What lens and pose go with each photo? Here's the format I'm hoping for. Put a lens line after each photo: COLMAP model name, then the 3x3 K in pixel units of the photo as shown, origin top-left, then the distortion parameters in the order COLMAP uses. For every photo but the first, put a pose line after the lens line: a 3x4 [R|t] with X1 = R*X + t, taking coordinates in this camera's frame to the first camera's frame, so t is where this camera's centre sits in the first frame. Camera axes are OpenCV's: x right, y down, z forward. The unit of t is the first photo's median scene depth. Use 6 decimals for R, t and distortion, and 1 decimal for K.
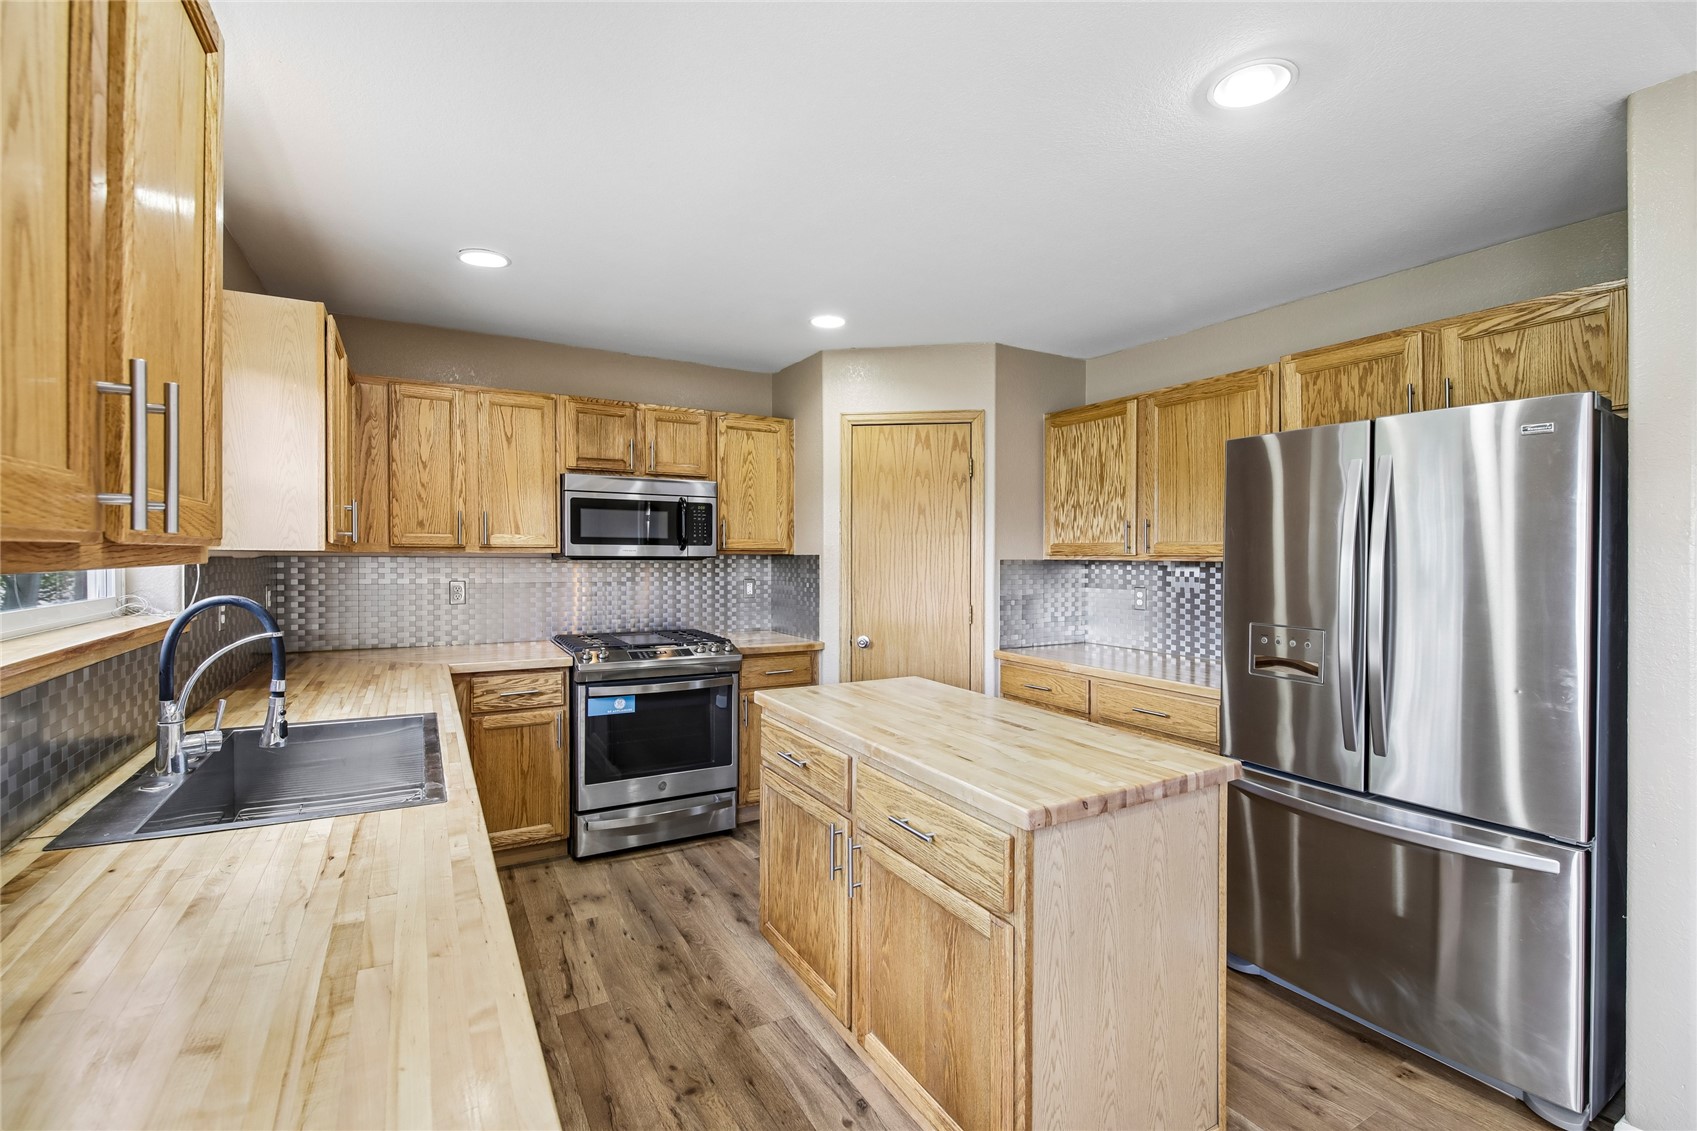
lens RADIAL K [[744.1, 0, 841.5], [0, 744.1, 556.8], [0, 0, 1]] dist [-0.001276, -0.004486]
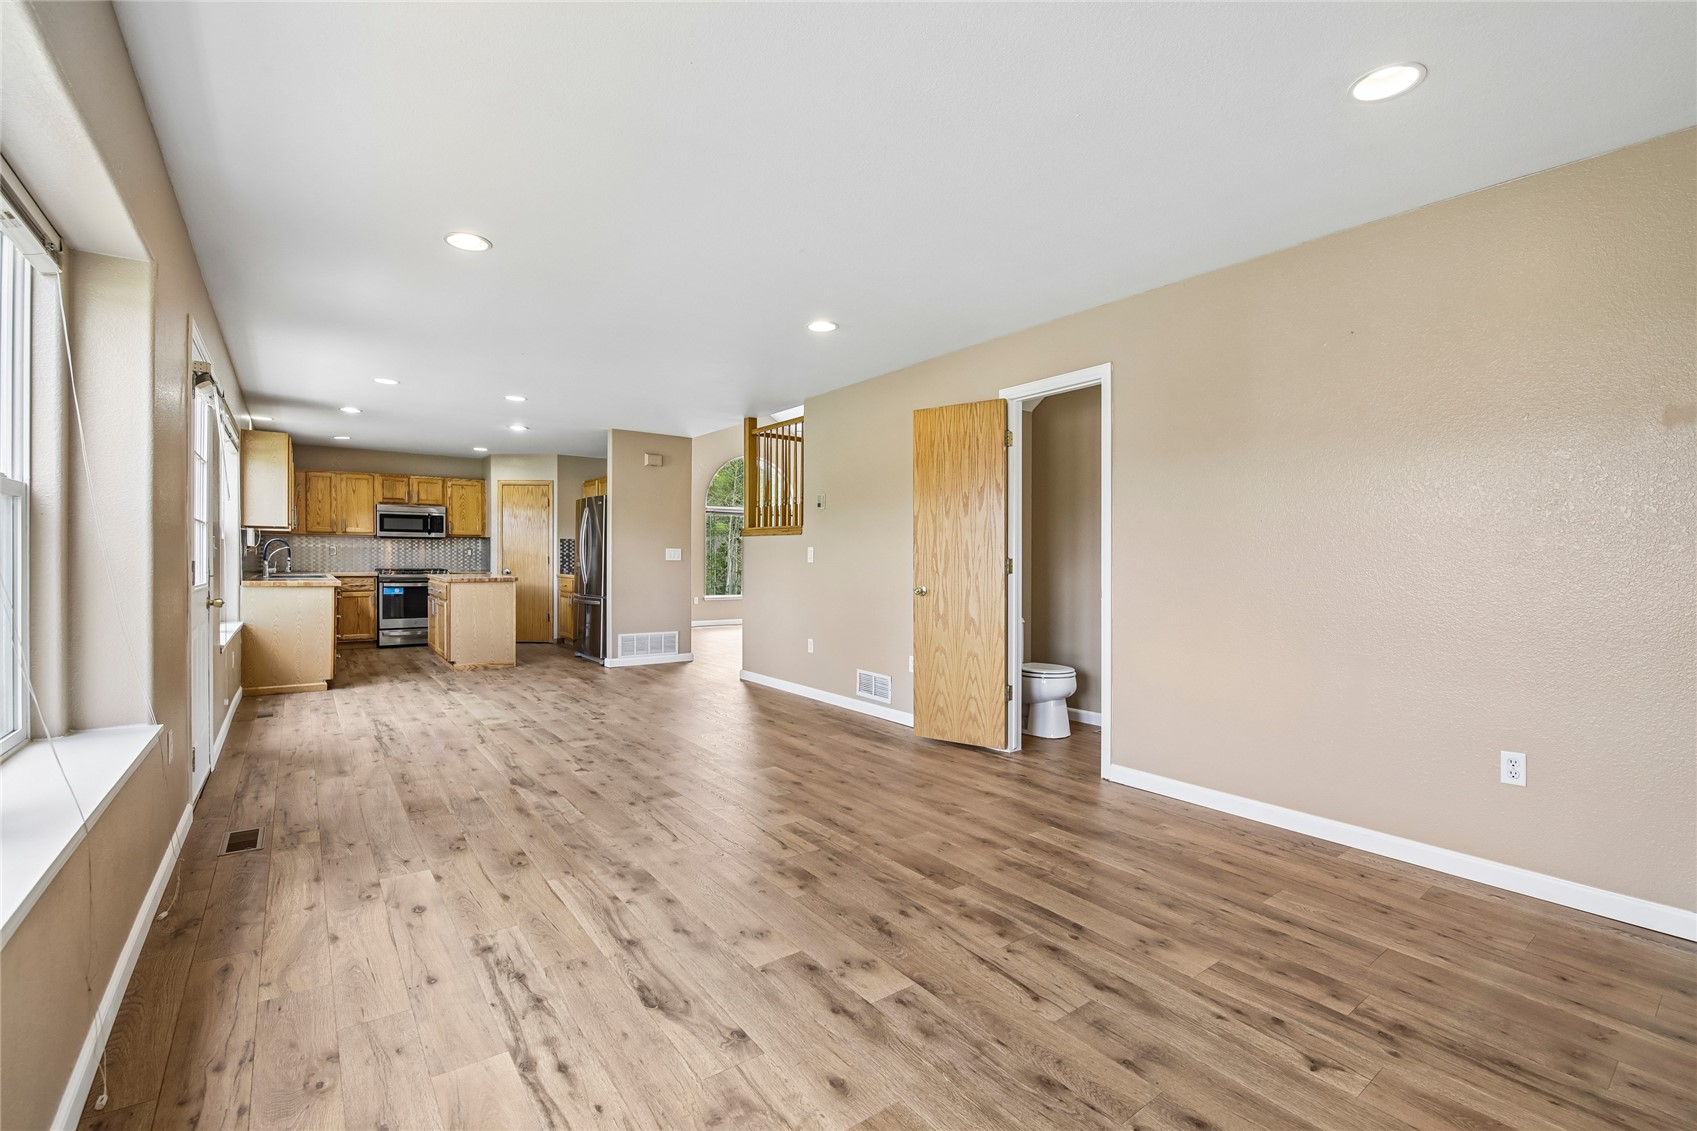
lens RADIAL K [[744.1, 0, 841.5], [0, 744.1, 556.8], [0, 0, 1]] dist [-0.001276, -0.004486]
pose [[0.992909, 0.000648, 0.118873, 0.881783], [-0.000093, 0.999989, -0.004673, 0.078773], [-0.118874, 0.004629, 0.992899, -1.677426]]
